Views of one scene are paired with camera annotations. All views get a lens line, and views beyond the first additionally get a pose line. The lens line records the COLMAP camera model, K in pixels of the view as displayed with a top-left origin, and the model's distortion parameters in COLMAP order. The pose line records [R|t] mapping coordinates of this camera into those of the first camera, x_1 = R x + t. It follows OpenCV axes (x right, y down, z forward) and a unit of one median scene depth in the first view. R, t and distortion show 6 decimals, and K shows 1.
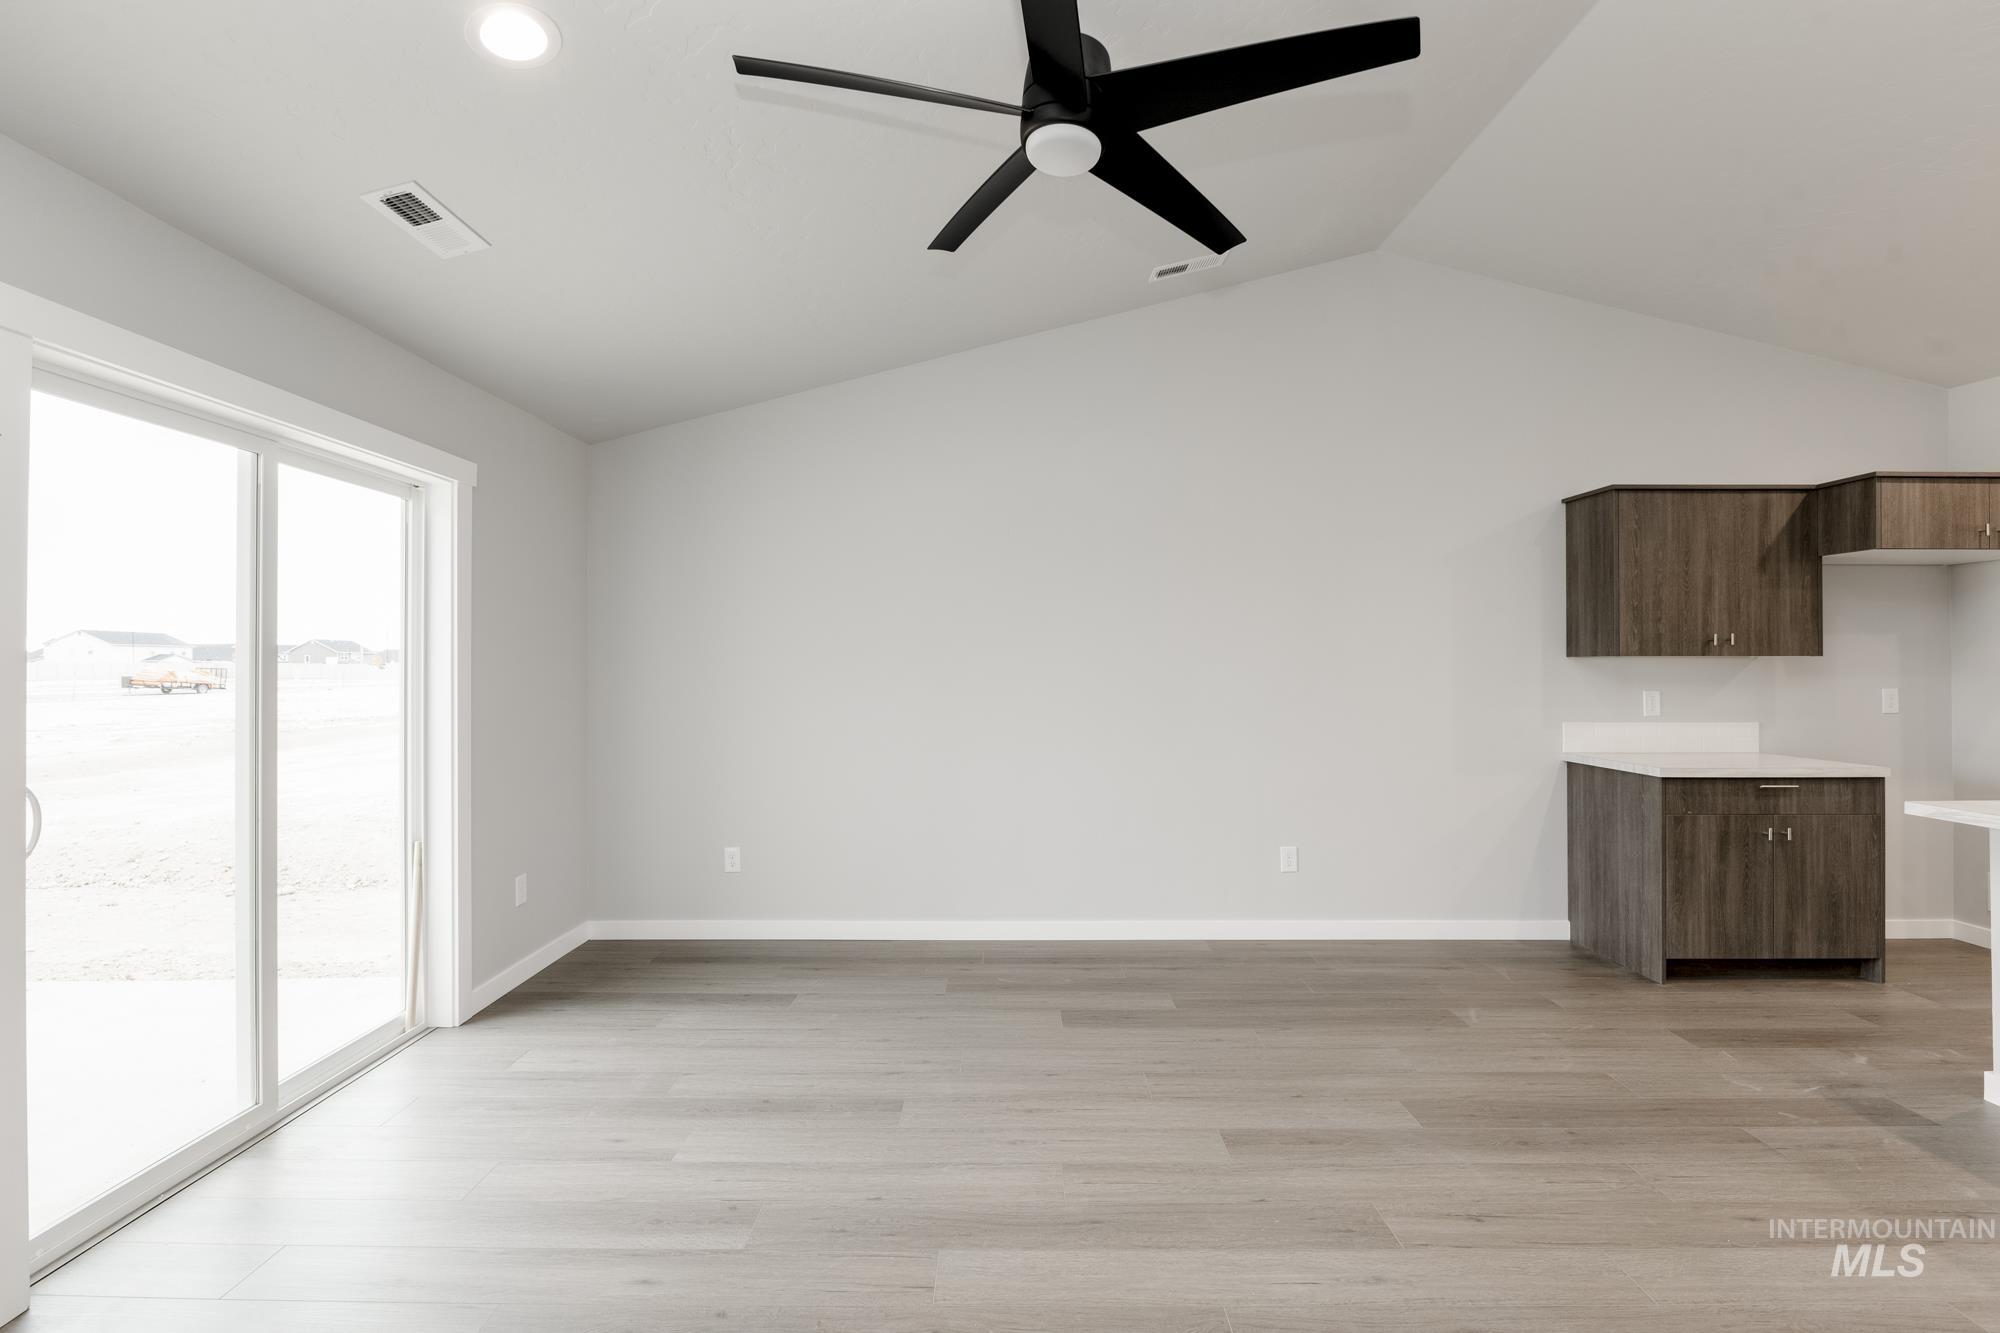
lens RADIAL K [[906.8, 0, 999.8], [0, 906.8, 656.0], [0, 0, 1]] dist [-0.003737, -0.000829]
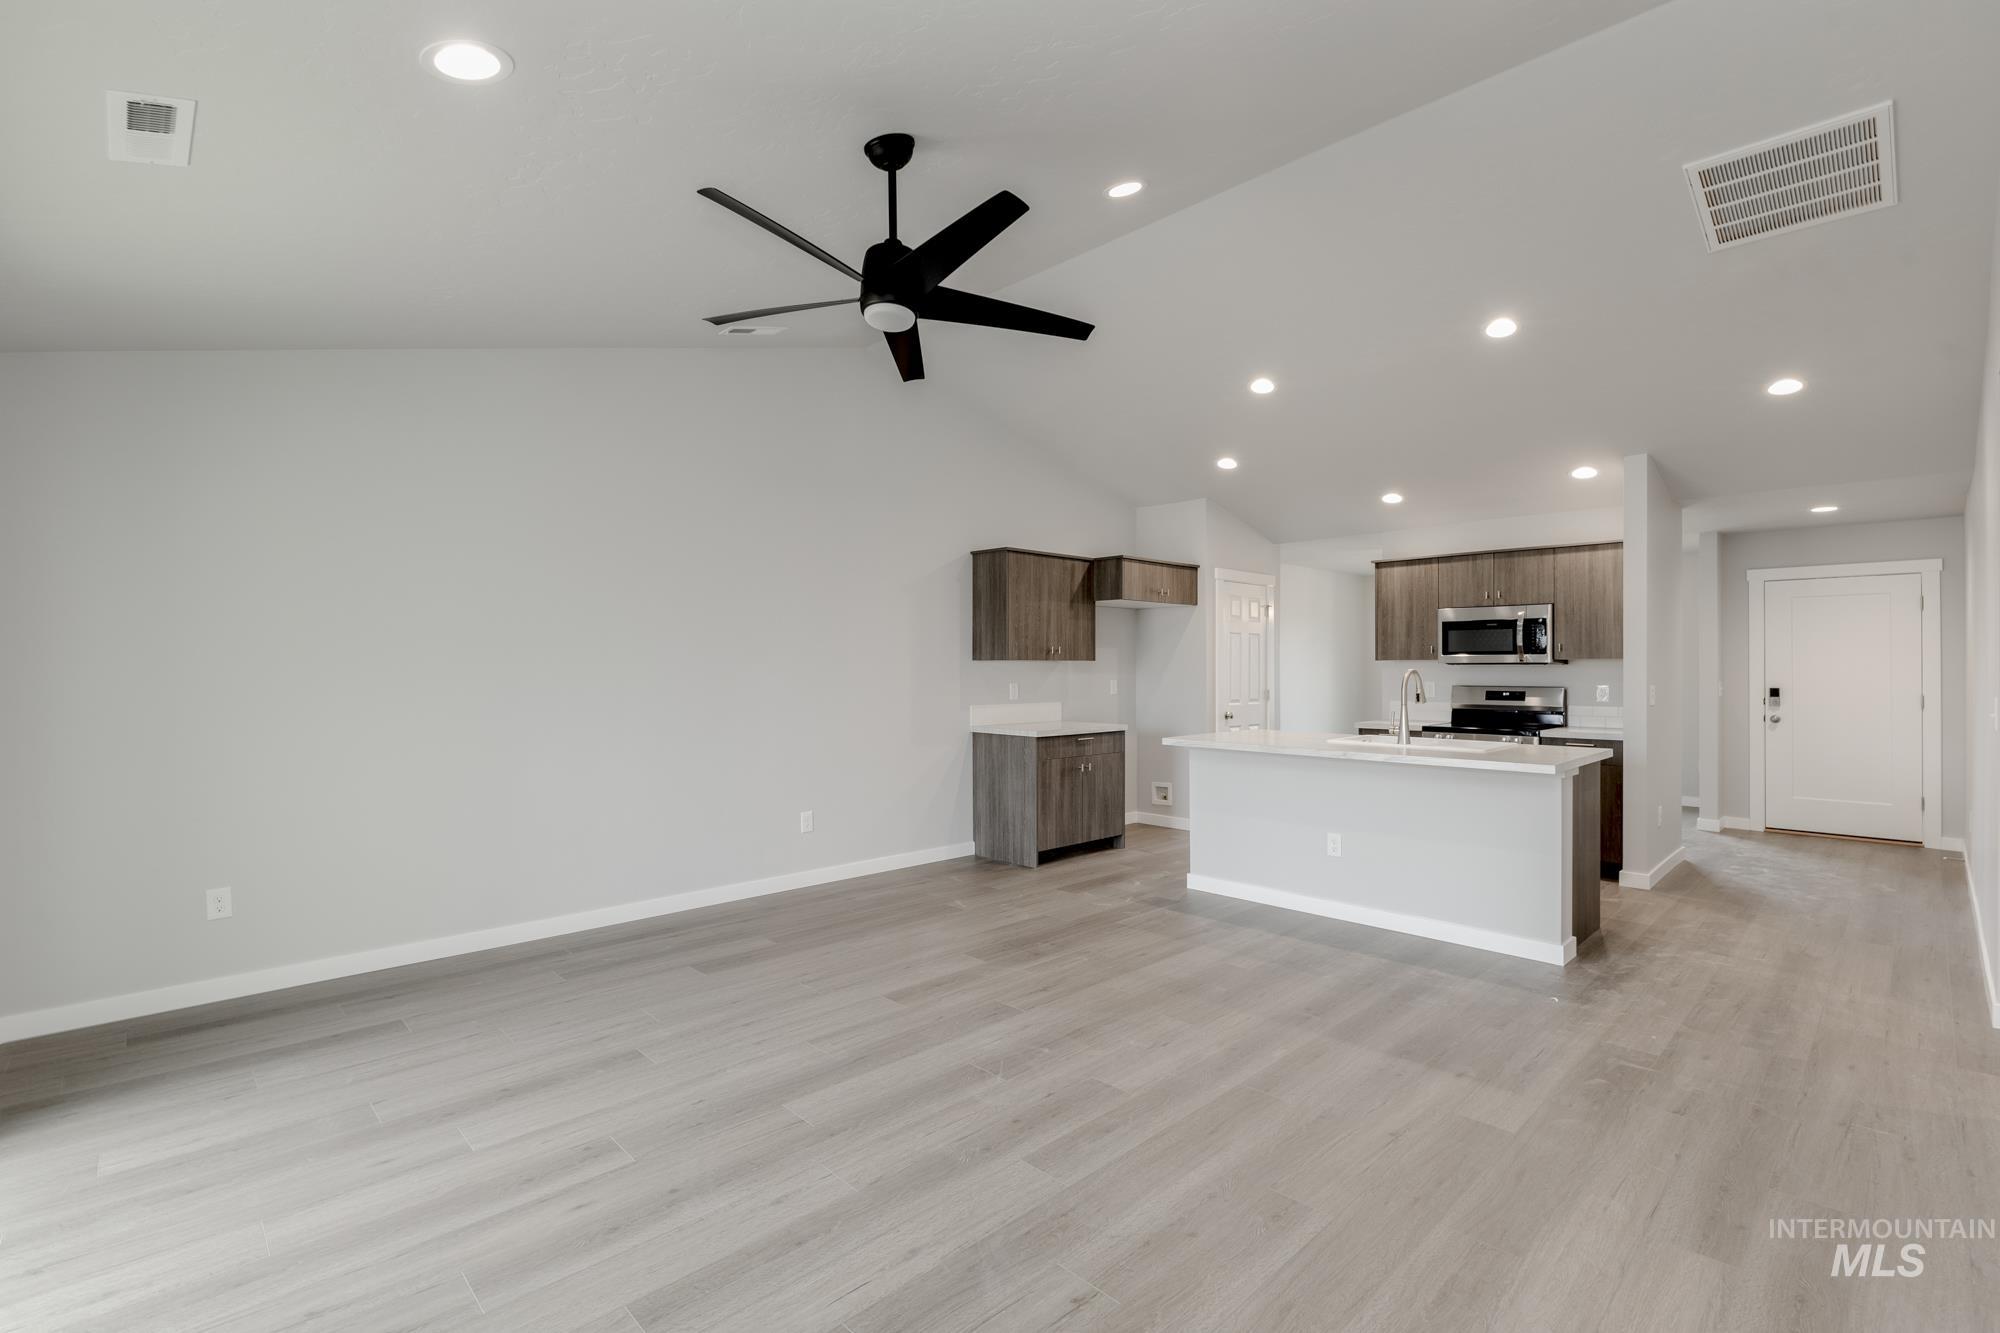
lens RADIAL K [[906.8, 0, 1017.0], [0, 906.8, 669.5], [0, 0, 1]] dist [-0.003737, -0.000829]
pose [[0.707890, -0.002397, 0.706318, -0.409882], [-0.006605, 0.999928, 0.010014, 0.000262], [-0.706292, -0.011754, 0.707824, -0.095325]]
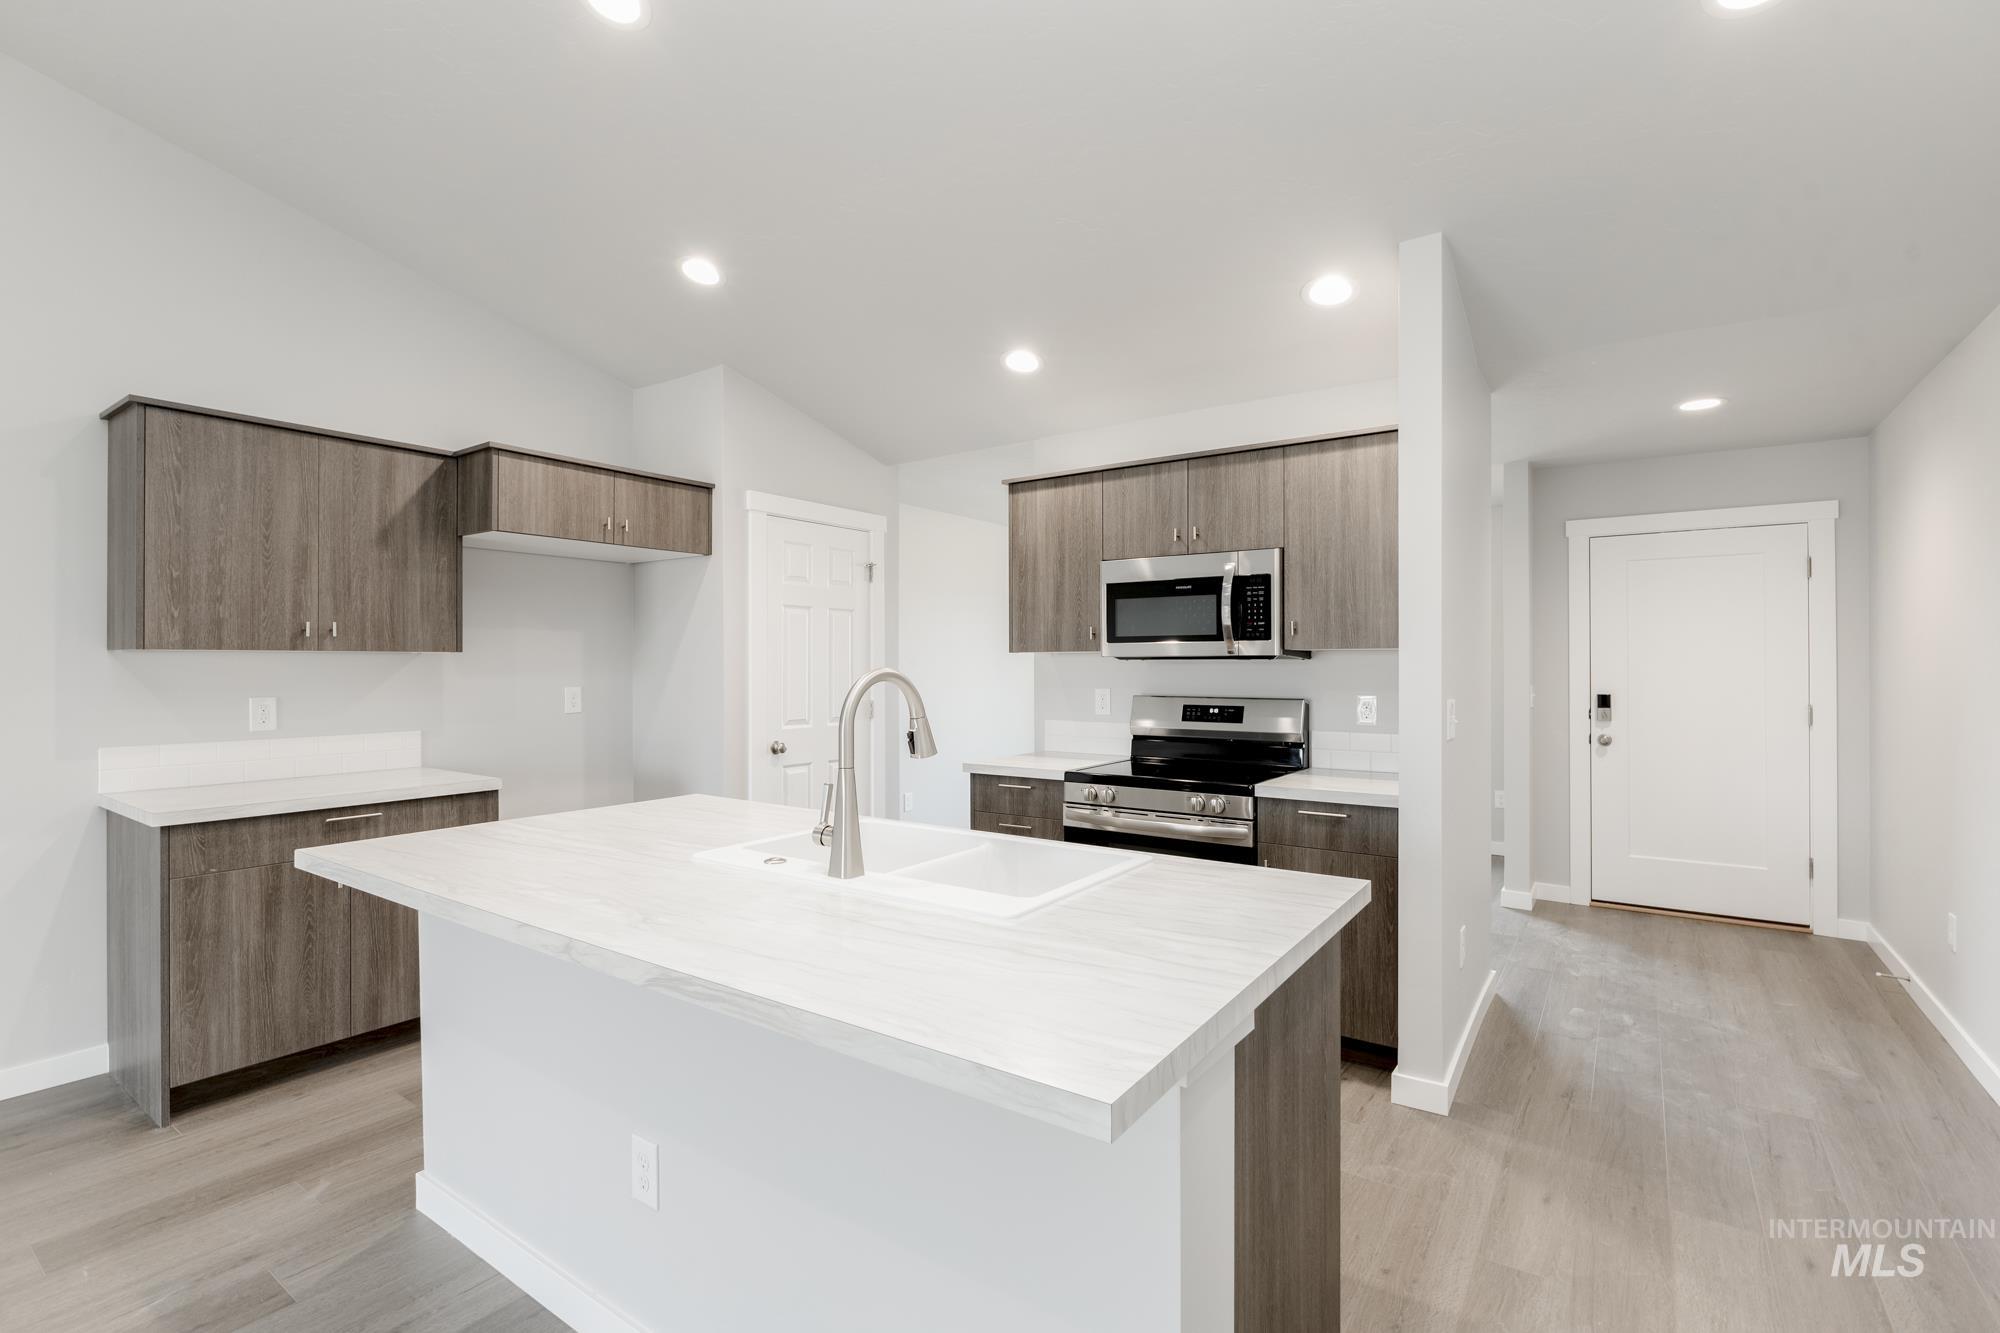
lens RADIAL K [[906.8, 0, 998.1], [0, 906.8, 665.8], [0, 0, 1]] dist [-0.003737, -0.000829]
pose [[0.578385, -0.002209, 0.815761, 0.540256], [-0.007230, 0.999943, 0.007833, 0.002802], [-0.815732, -0.010428, 0.578336, 0.090366]]
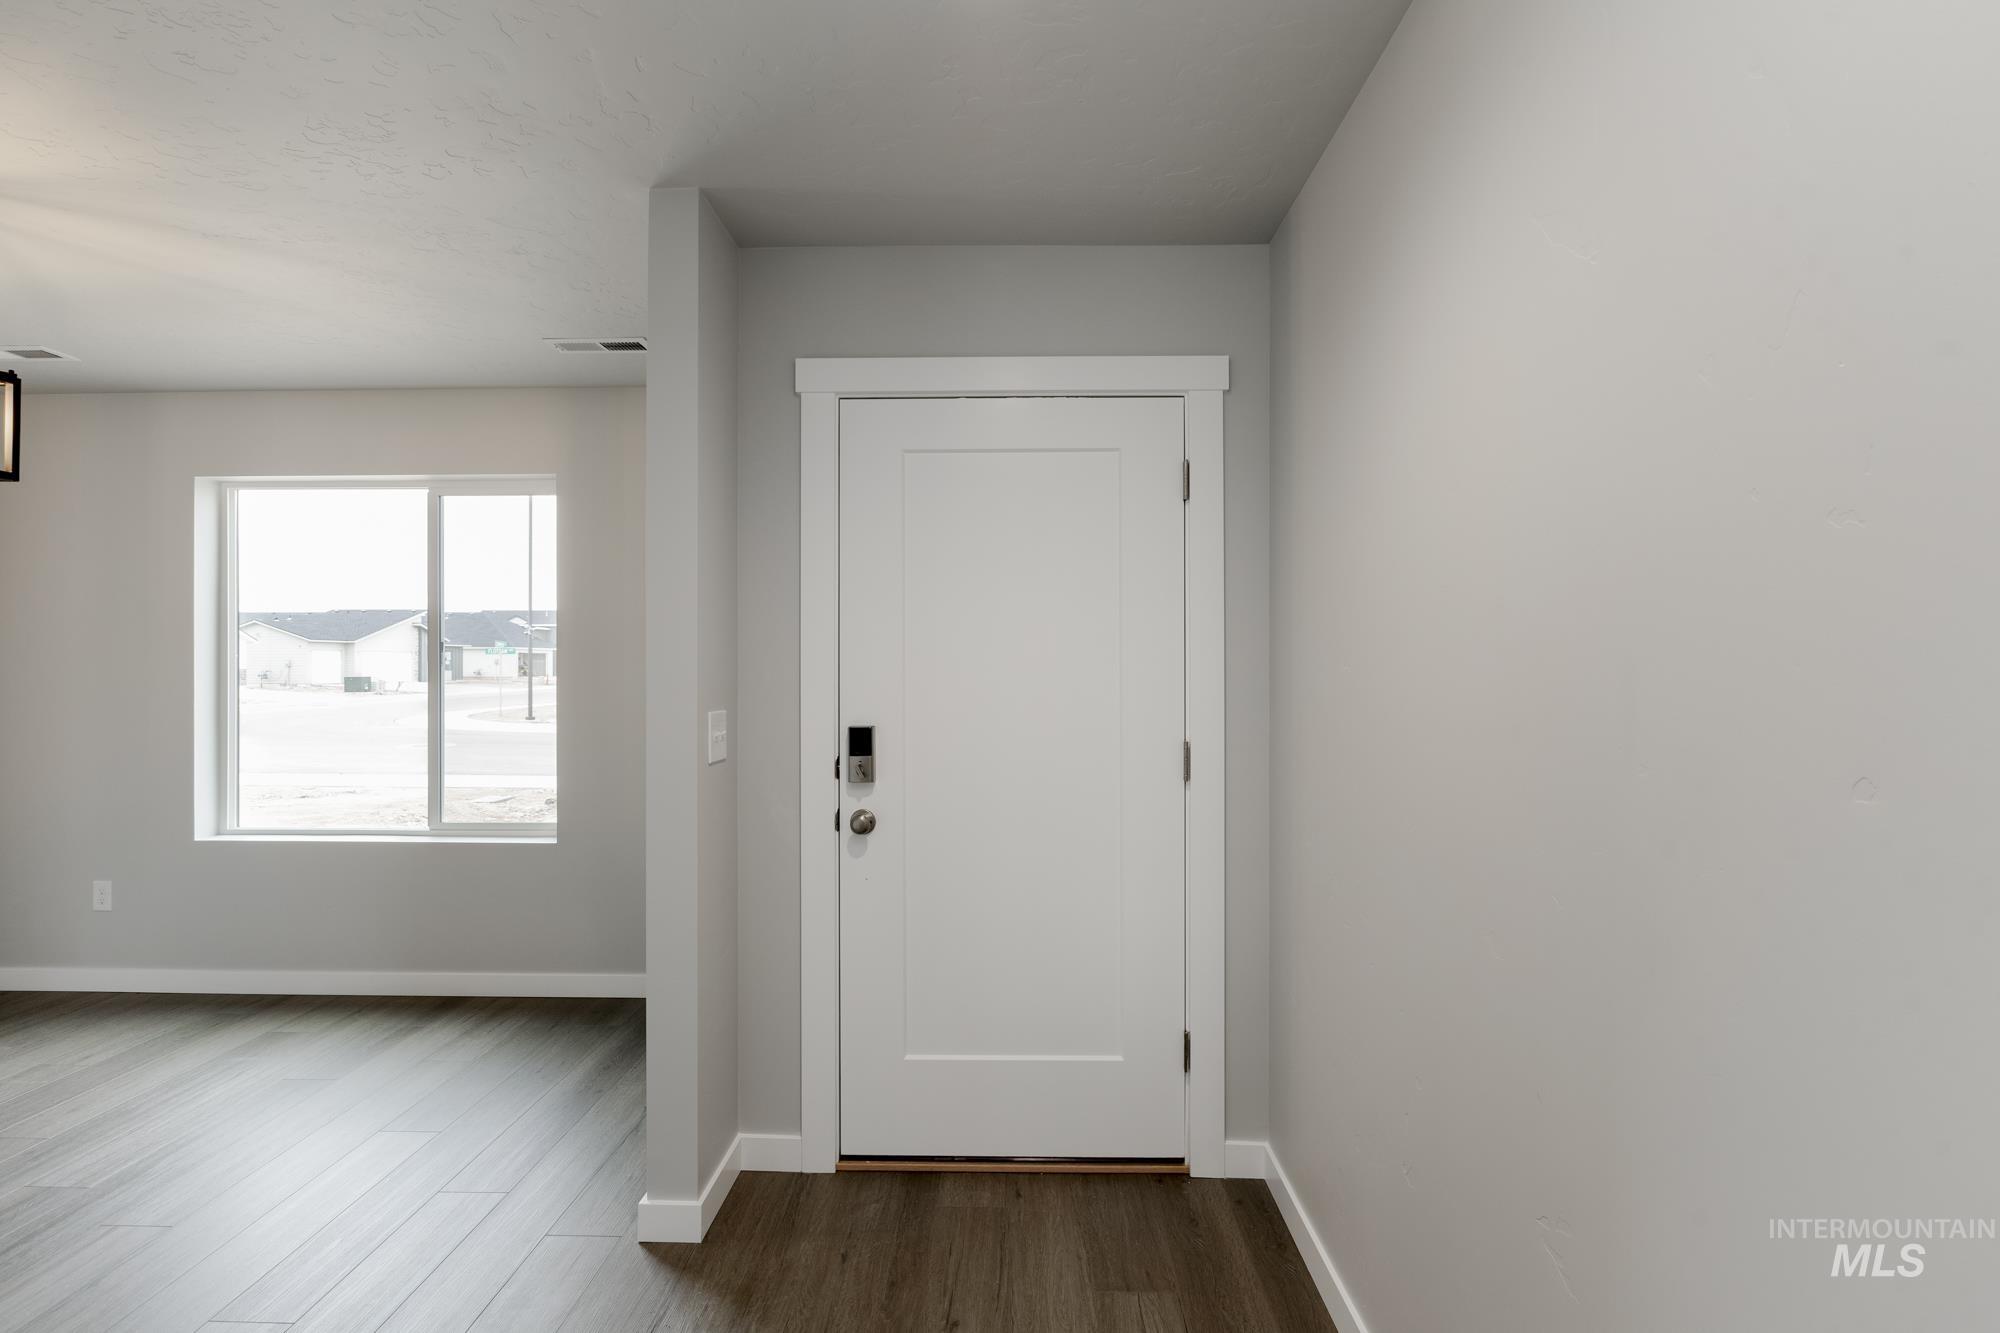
lens RADIAL K [[906.8, 0, 1004.2], [0, 906.8, 675.1], [0, 0, 1]] dist [-0.003737, -0.000829]
pose [[0.007135, -0.011387, 0.999910, 1.514815], [-0.014506, 0.999829, 0.011489, 0.003691], [-0.999869, -0.014587, 0.006968, 0.027967]]
